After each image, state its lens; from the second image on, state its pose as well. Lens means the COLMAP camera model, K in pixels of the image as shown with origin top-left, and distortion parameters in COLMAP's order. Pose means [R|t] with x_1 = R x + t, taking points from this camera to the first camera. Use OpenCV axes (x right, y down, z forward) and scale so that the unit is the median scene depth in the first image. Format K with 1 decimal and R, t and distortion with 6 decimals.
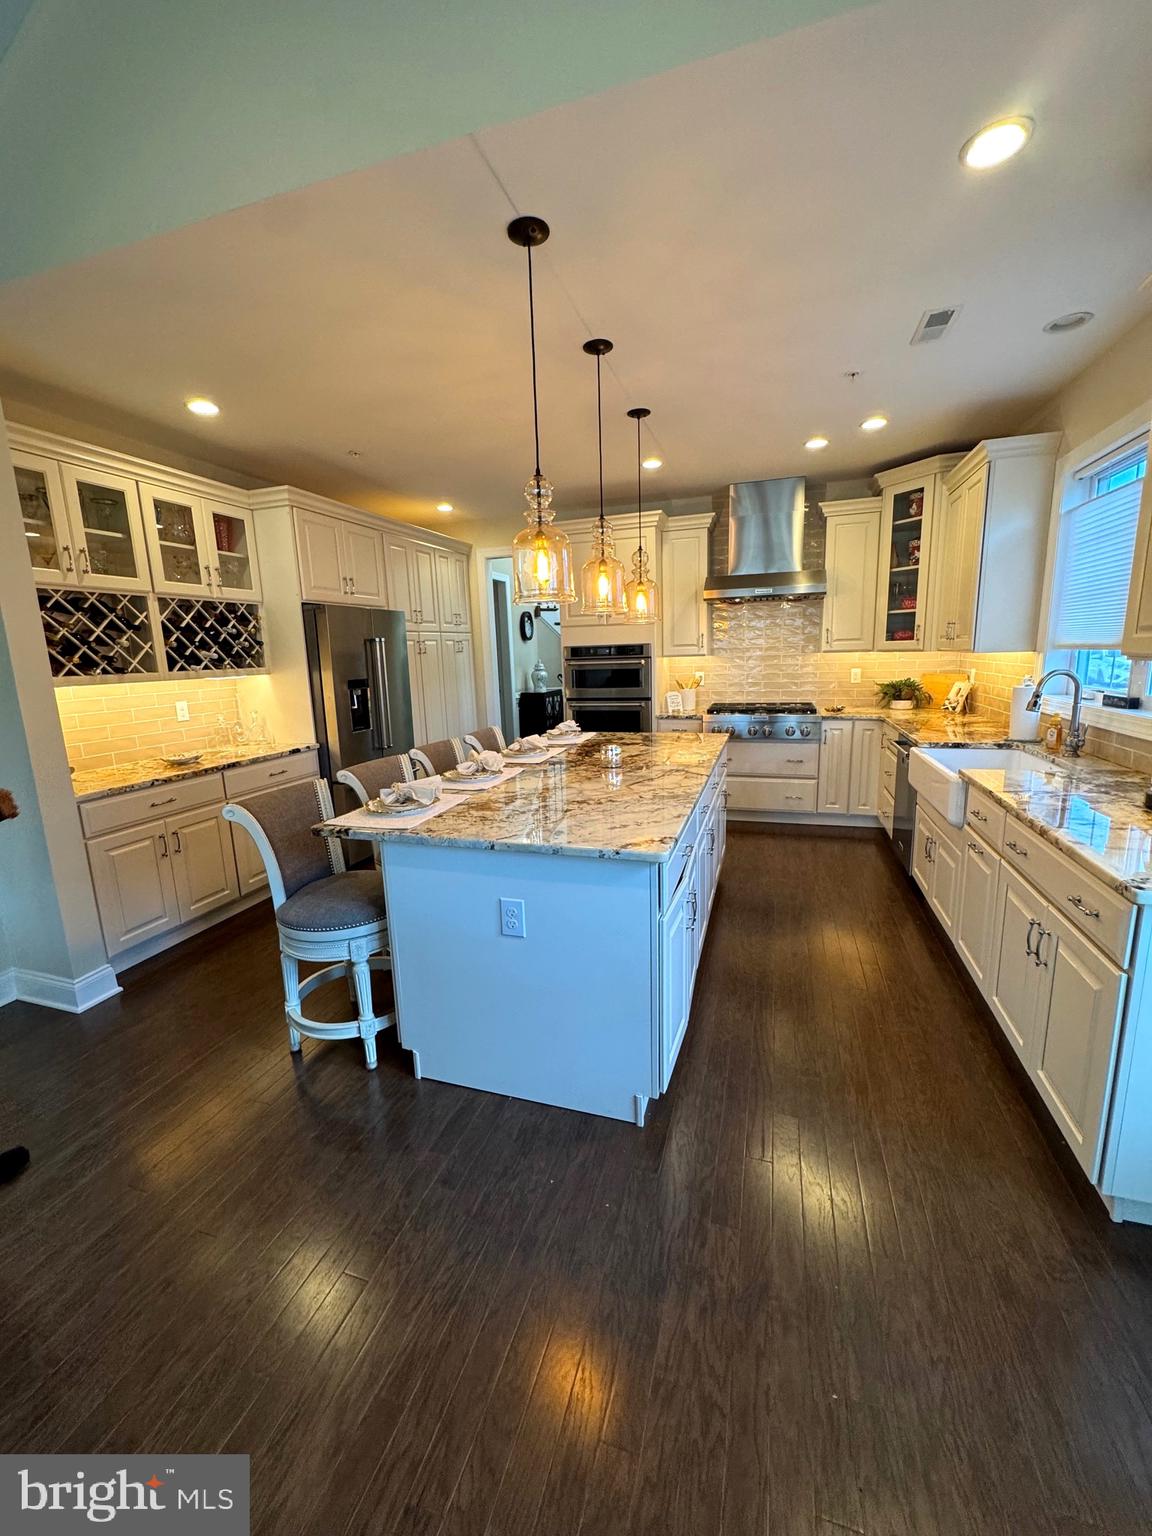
lens RADIAL K [[617.2, 0, 576.0], [0, 617.2, 768.0], [0, 0, 1]] dist [-0.000994, -0.000103]
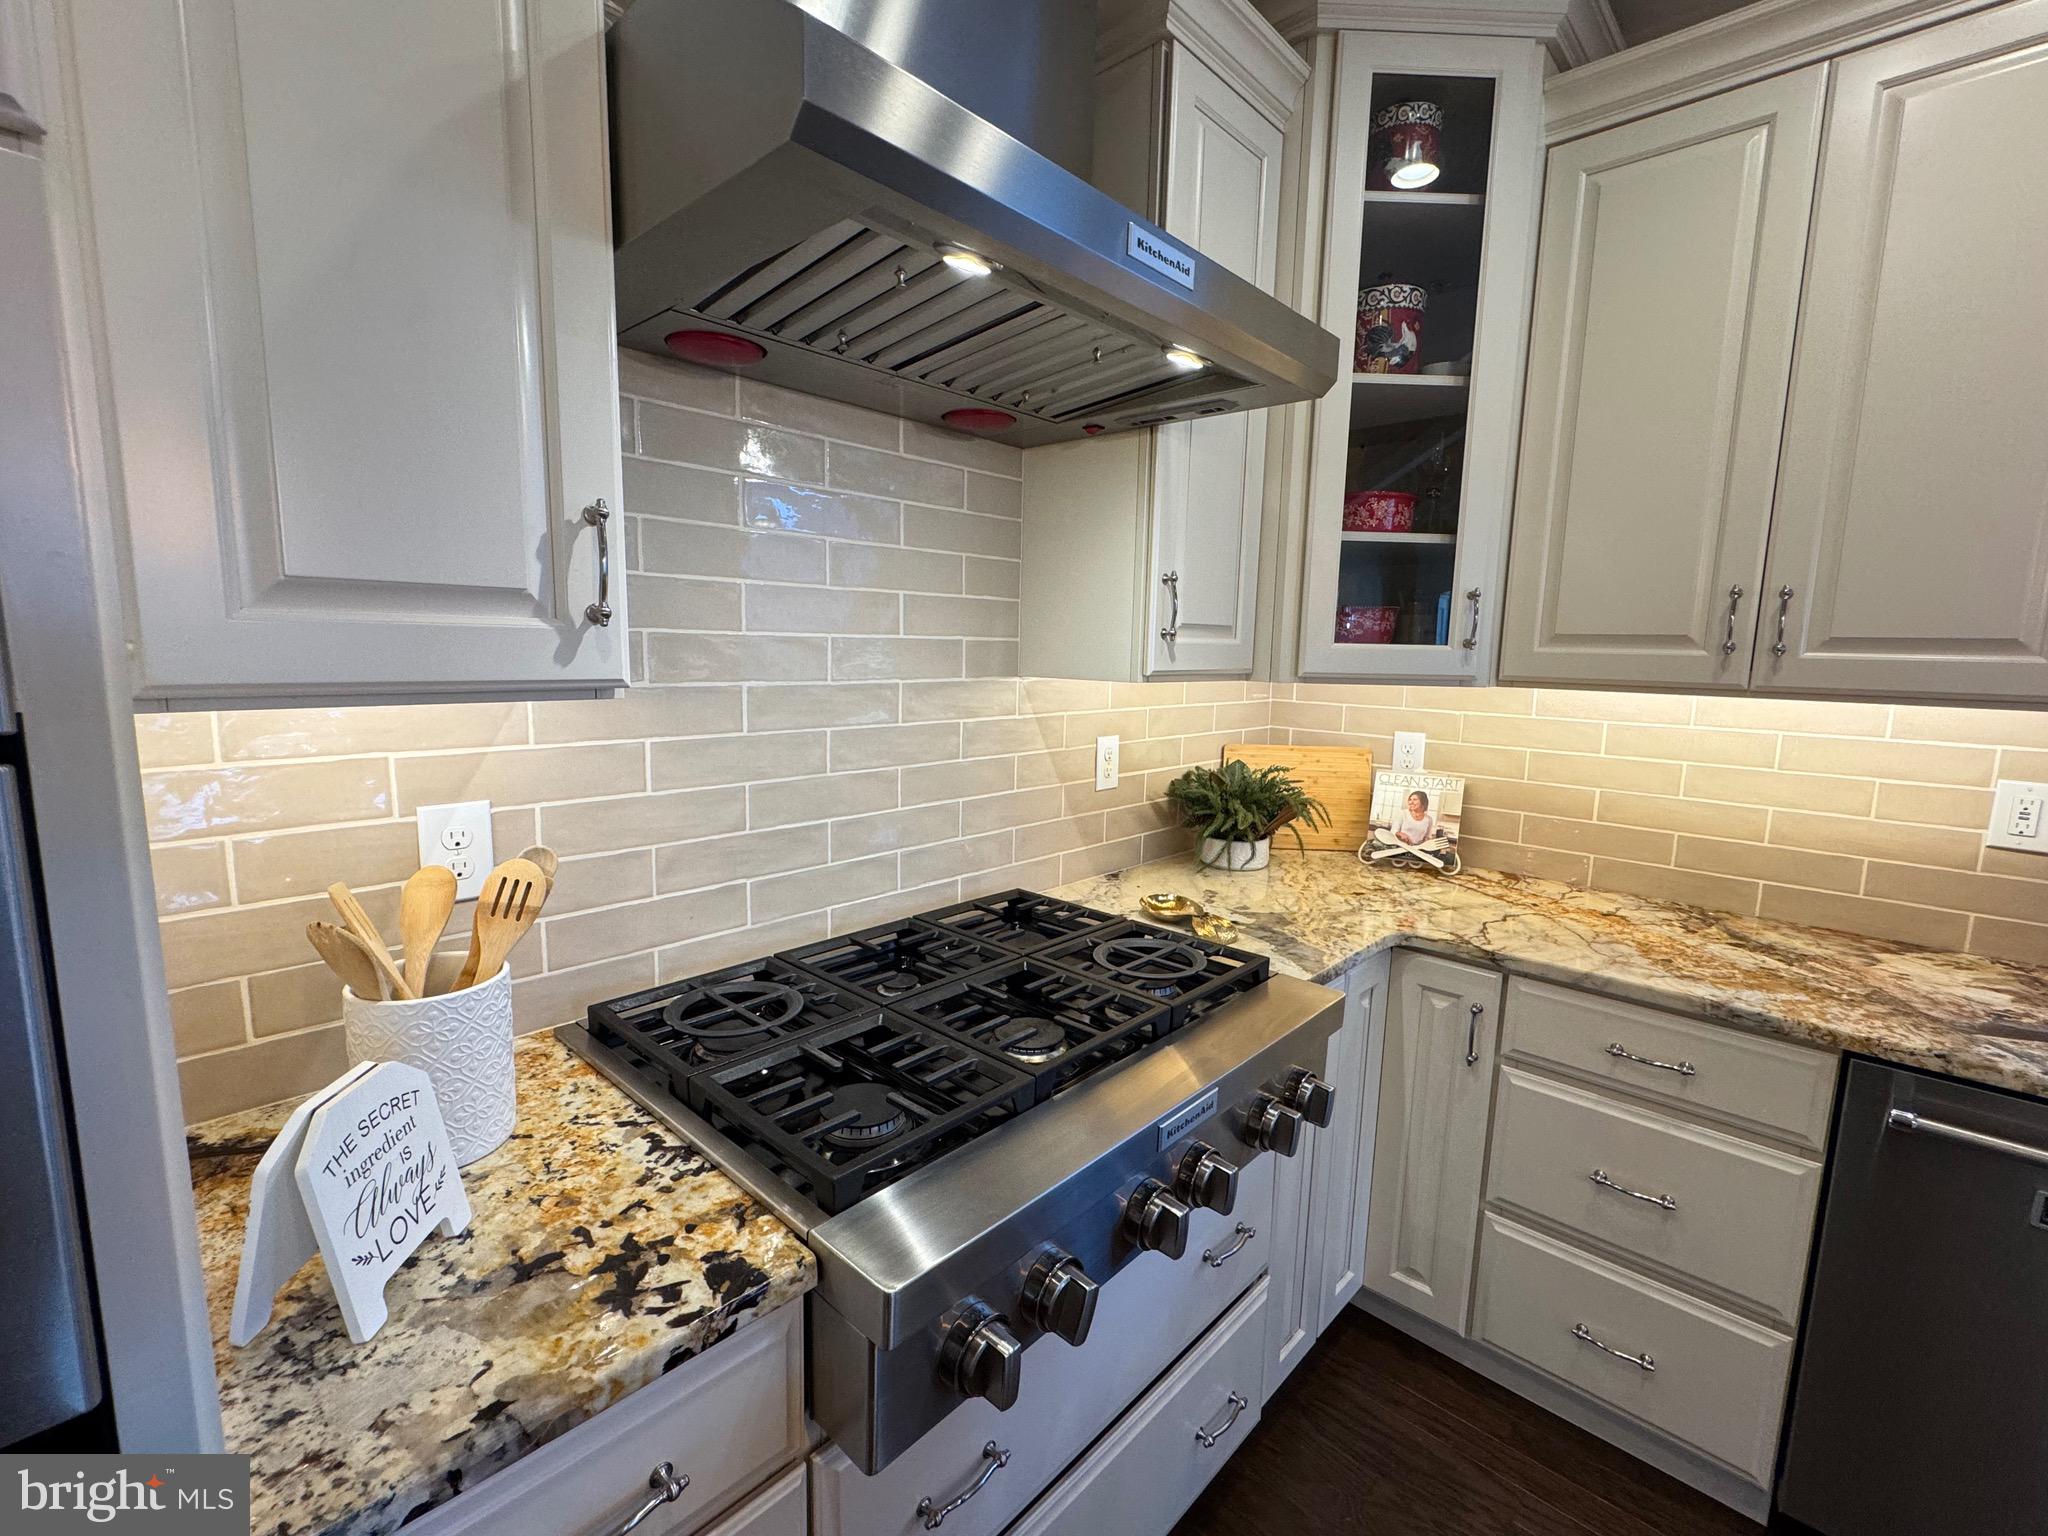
lens RADIAL K [[892.8, 0, 1024.0], [0, 892.8, 768.0], [0, 0, 1]] dist [0.000157, -0.000025]
pose [[0.424538, -0.086979, 0.901223, 0.070357], [0.135522, 0.990266, 0.031733, -0.134826], [-0.895210, 0.108663, 0.432193, 0.709254]]
